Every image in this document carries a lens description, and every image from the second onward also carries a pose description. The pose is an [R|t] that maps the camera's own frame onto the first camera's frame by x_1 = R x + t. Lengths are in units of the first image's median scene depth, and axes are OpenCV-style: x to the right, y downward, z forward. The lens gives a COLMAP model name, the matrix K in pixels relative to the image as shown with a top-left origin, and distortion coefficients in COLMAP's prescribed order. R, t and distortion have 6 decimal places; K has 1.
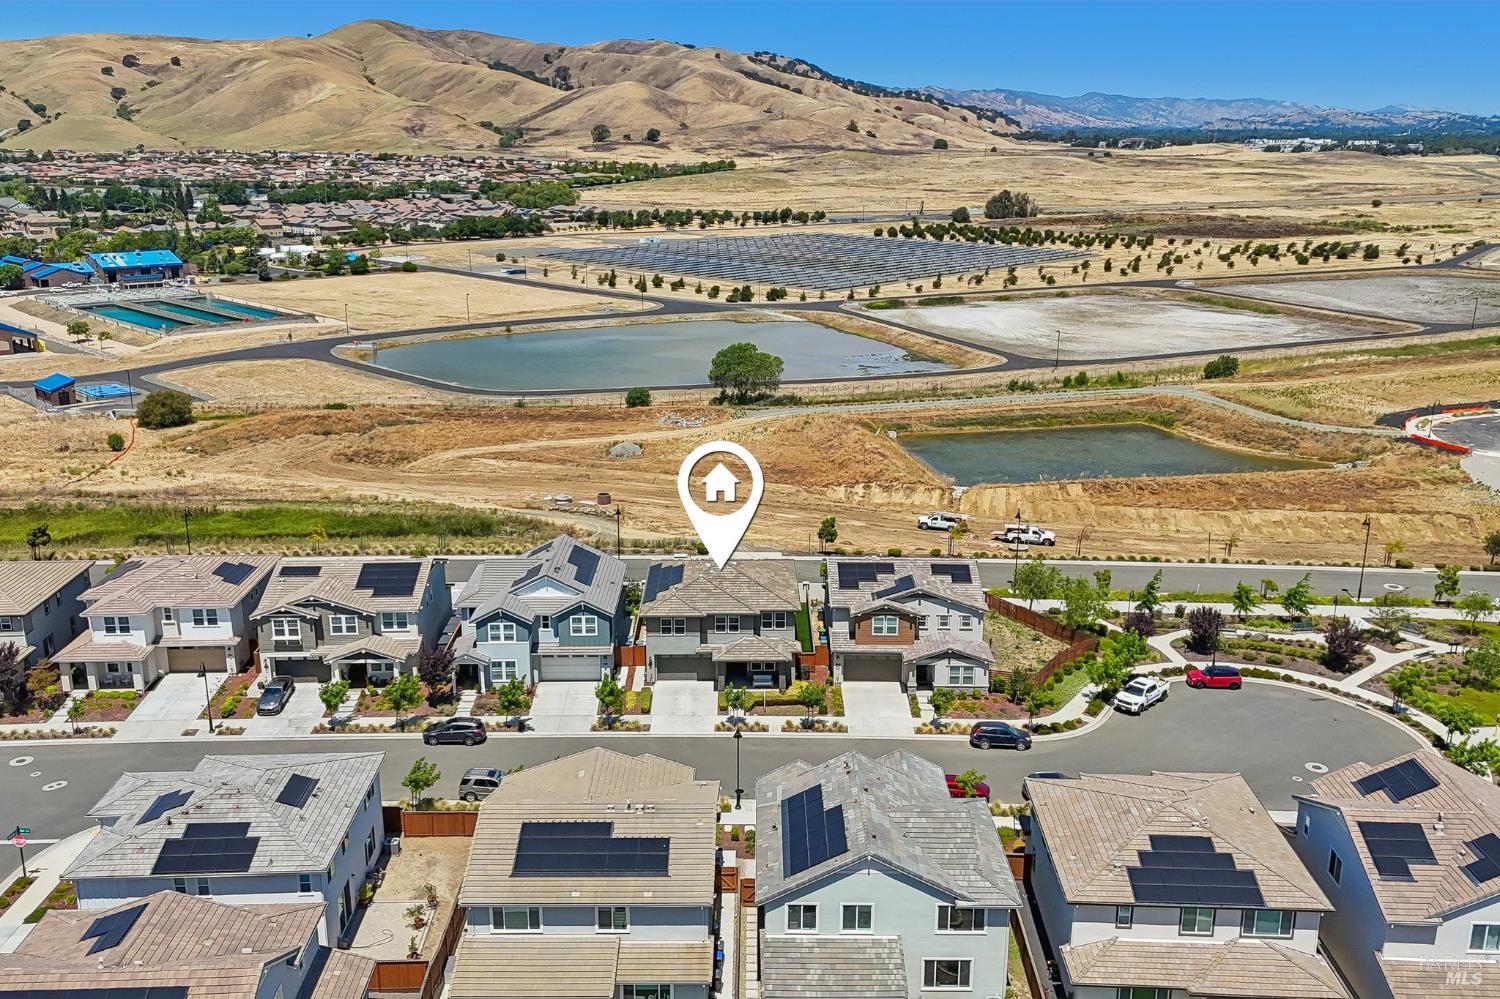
lens RADIAL K [[1290.7, 0, 751.6], [0, 1290.7, 506.3], [0, 0, 1]] dist [0.124102, -0.191077]
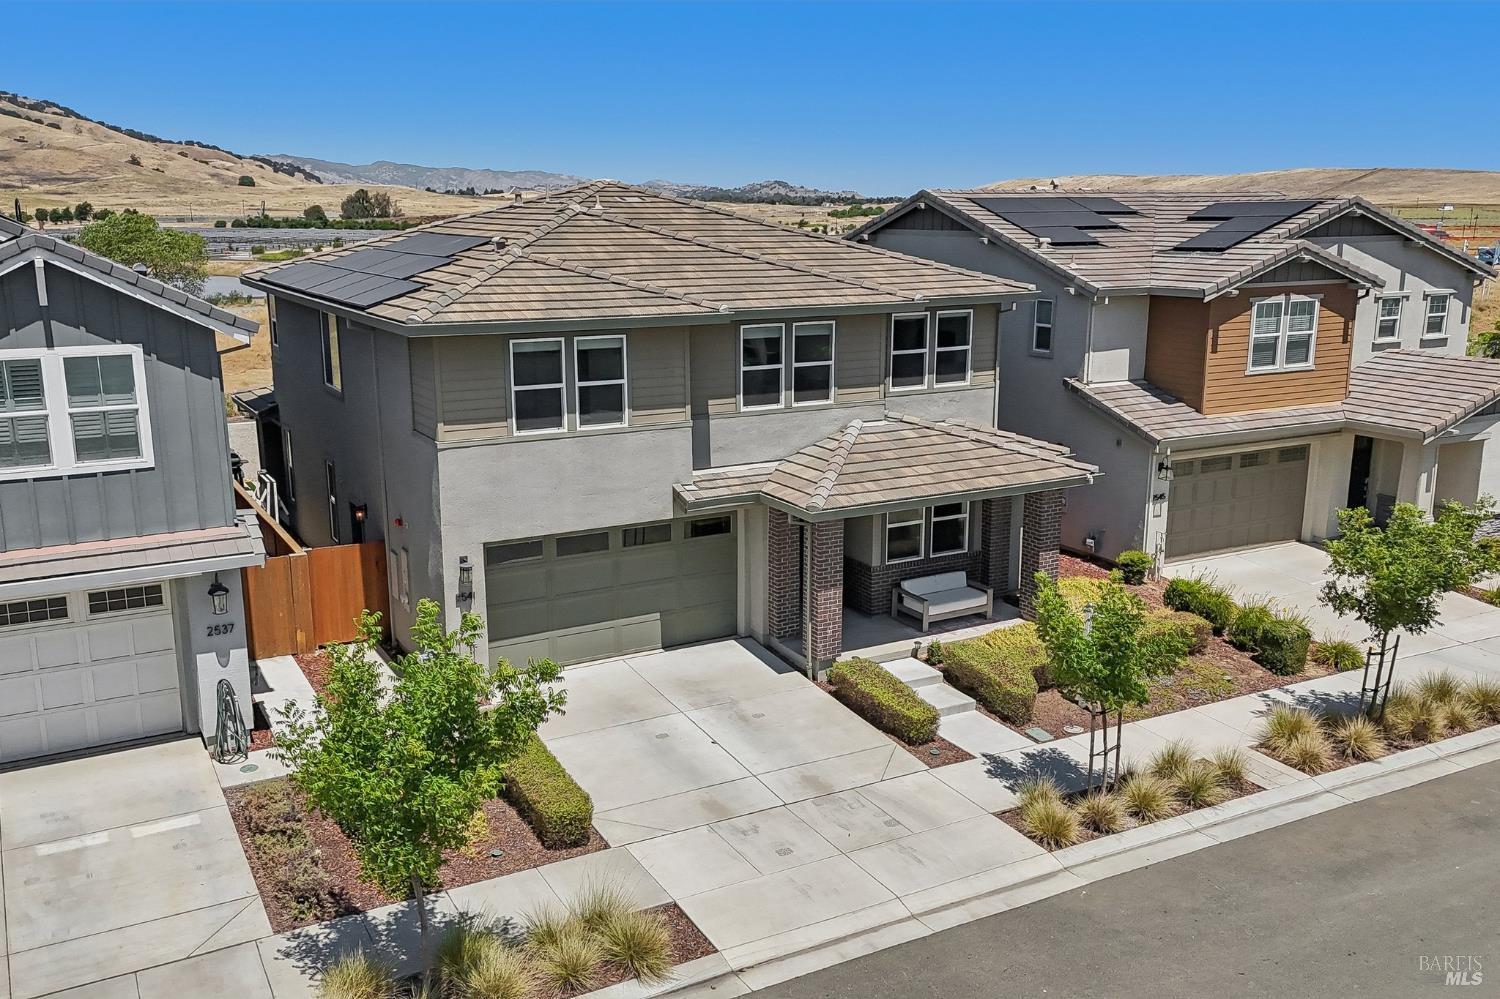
lens RADIAL K [[1317.4, 0, 750.0], [0, 1317.4, 499.5], [0, 0, 1]] dist [0.039068, -0.013798]
pose [[0.874530, -0.109282, 0.472499, -0.058154], [0.135375, 0.990562, -0.021459, 0.051510], [-0.465695, 0.082731, 0.881070, 0.352546]]
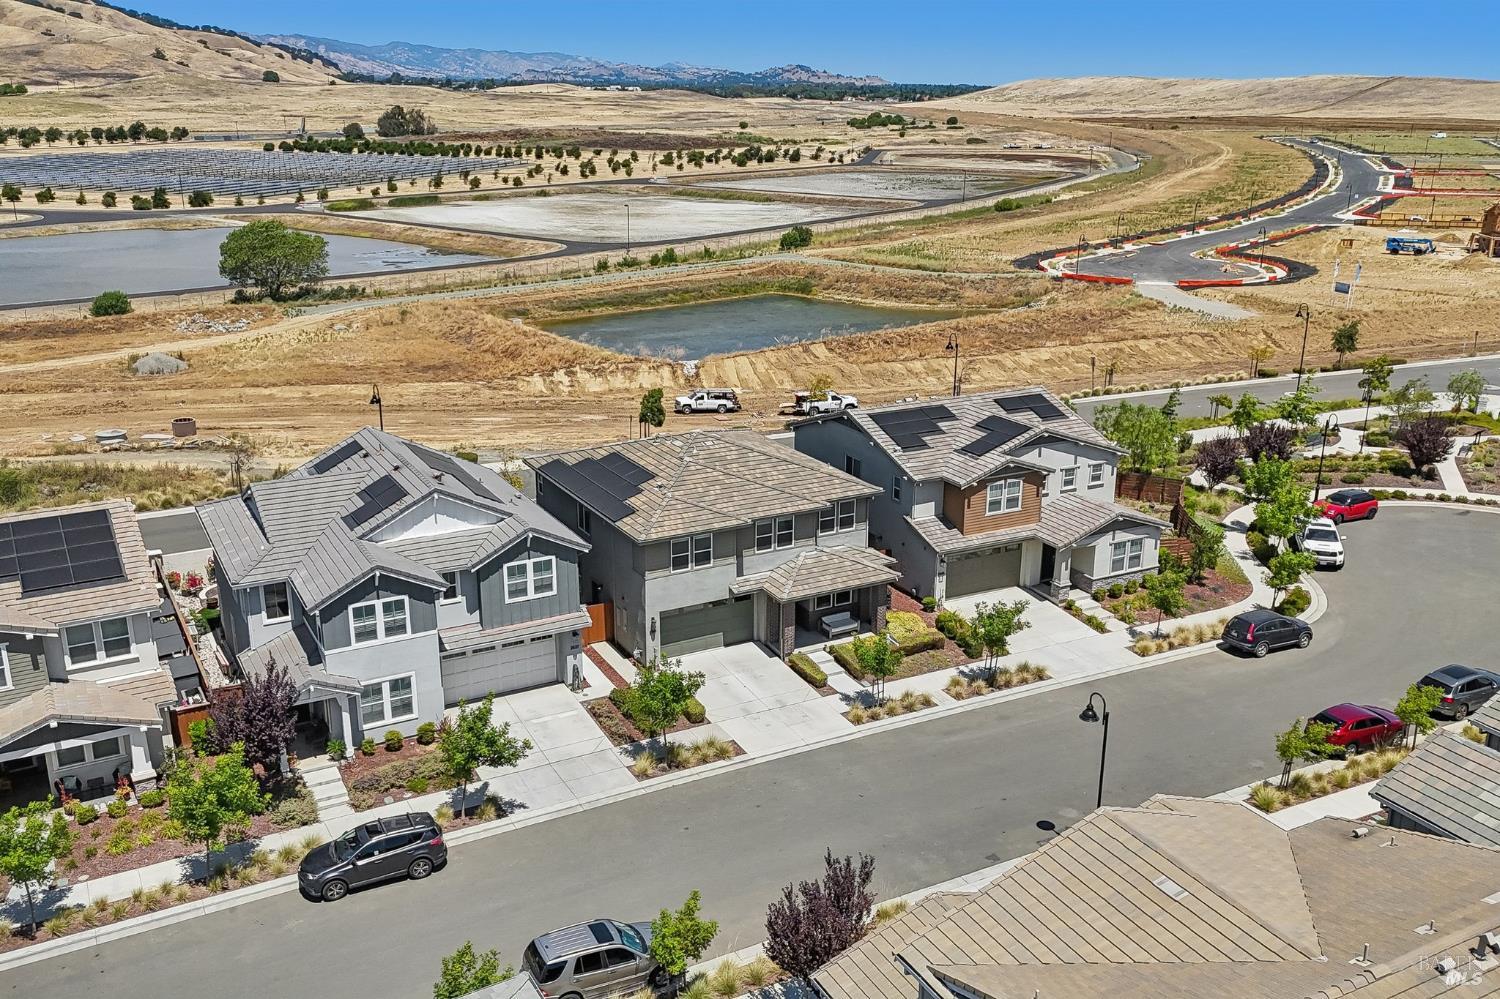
lens RADIAL K [[1305.0, 0, 755.2], [0, 1305.0, 498.4], [0, 0, 1]] dist [0.076397, -0.086542]
pose [[0.880145, -0.138889, 0.453933, -0.120336], [0.126475, 0.990286, 0.057771, 0.018882], [-0.457547, 0.006565, 0.889161, 0.223365]]
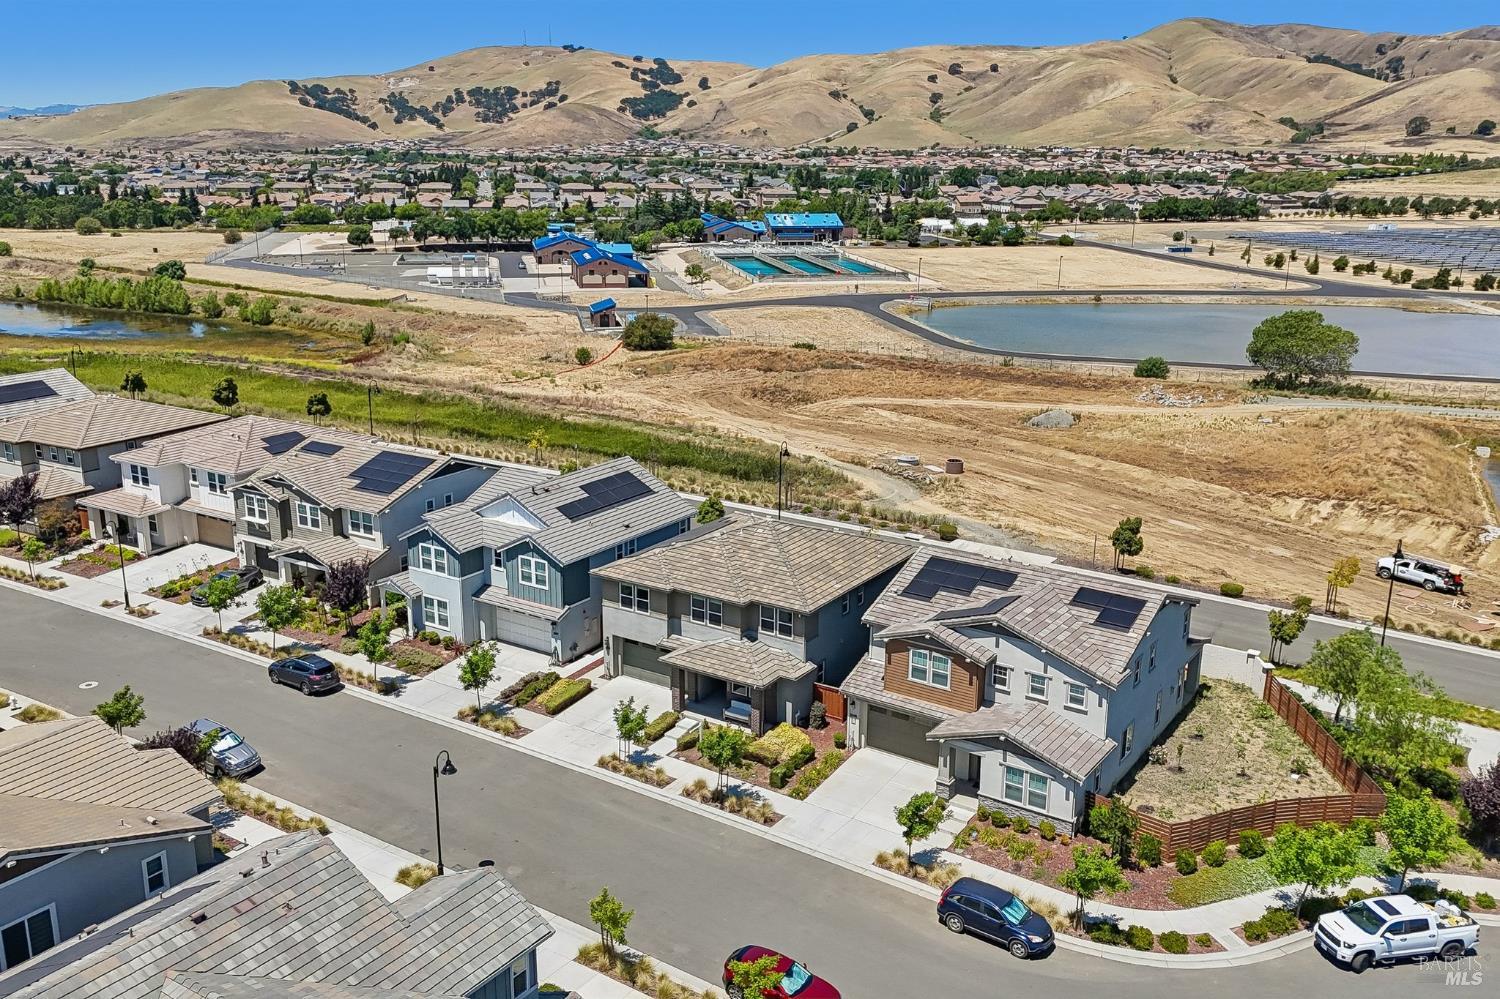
lens RADIAL K [[1290.7, 0, 751.6], [0, 1290.7, 506.3], [0, 0, 1]] dist [0.124102, -0.191077]
pose [[0.832664, 0.154263, -0.531858, 0.145412], [-0.157948, 0.986681, 0.038903, 0.004897], [0.530775, 0.051613, 0.845940, 0.203789]]
